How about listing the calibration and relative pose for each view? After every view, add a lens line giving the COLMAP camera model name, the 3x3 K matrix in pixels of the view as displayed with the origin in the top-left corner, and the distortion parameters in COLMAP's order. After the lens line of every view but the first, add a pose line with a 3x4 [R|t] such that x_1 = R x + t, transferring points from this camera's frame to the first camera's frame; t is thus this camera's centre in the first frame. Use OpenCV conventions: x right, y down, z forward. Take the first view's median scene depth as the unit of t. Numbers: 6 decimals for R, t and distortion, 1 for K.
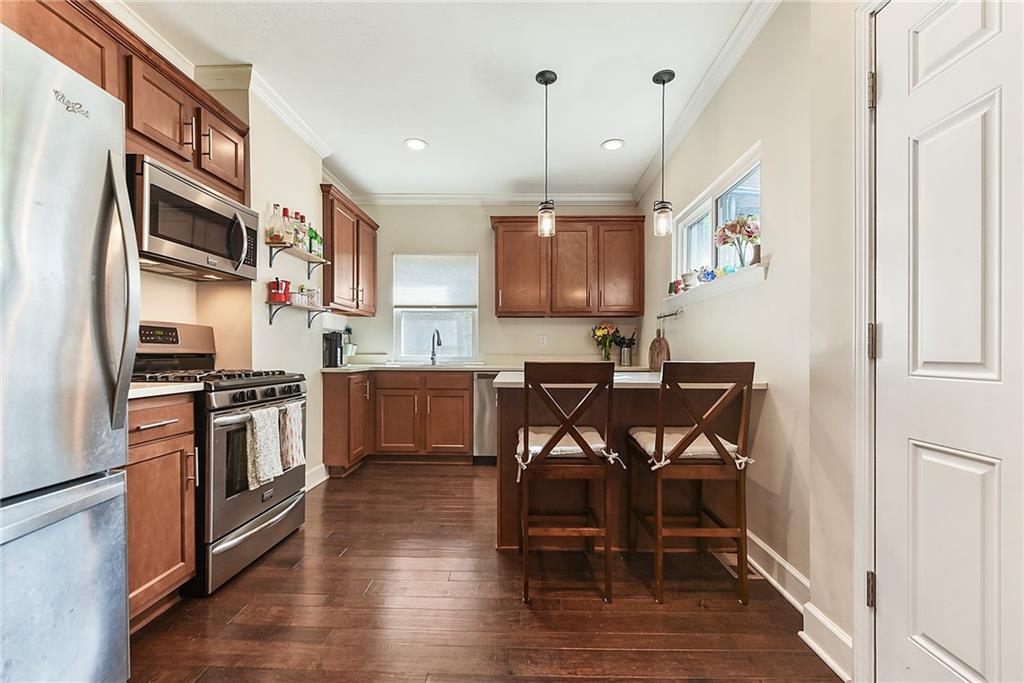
lens RADIAL K [[413.2, 0, 496.9], [0, 413.2, 351.5], [0, 0, 1]] dist [0.000853, -0.003492]
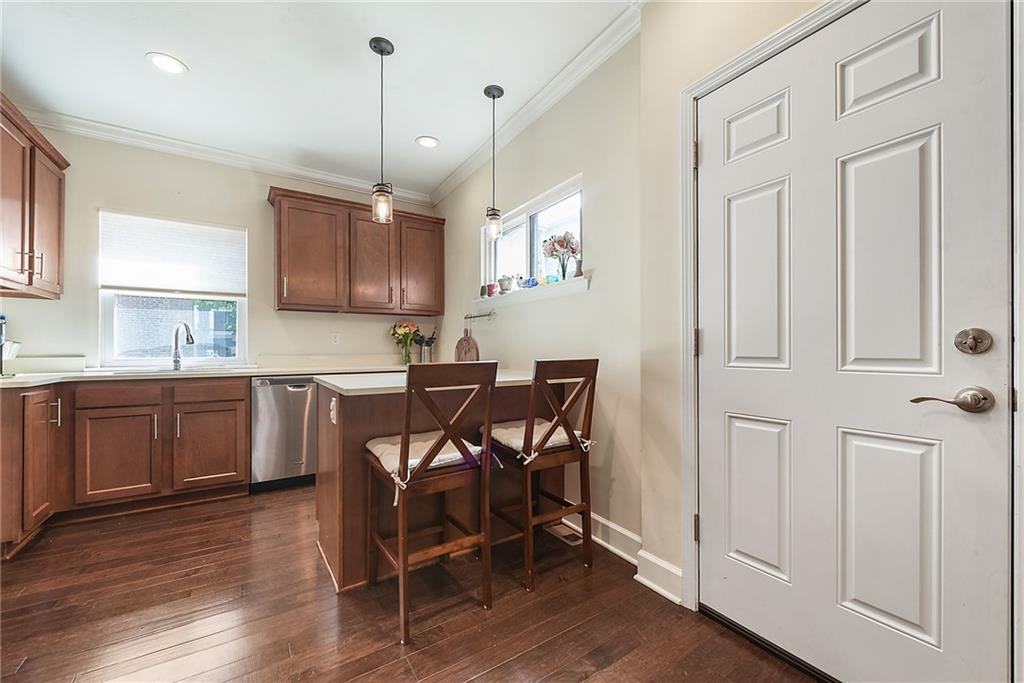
lens RADIAL K [[407.7, 0, 511.3], [0, 407.7, 346.1], [0, 0, 1]] dist [-0.000225, -0.000777]
pose [[0.818785, -0.001660, 0.574098, -0.162997], [0.006643, 0.999956, -0.006584, -0.003254], [-0.574062, 0.009205, 0.818760, 0.121359]]
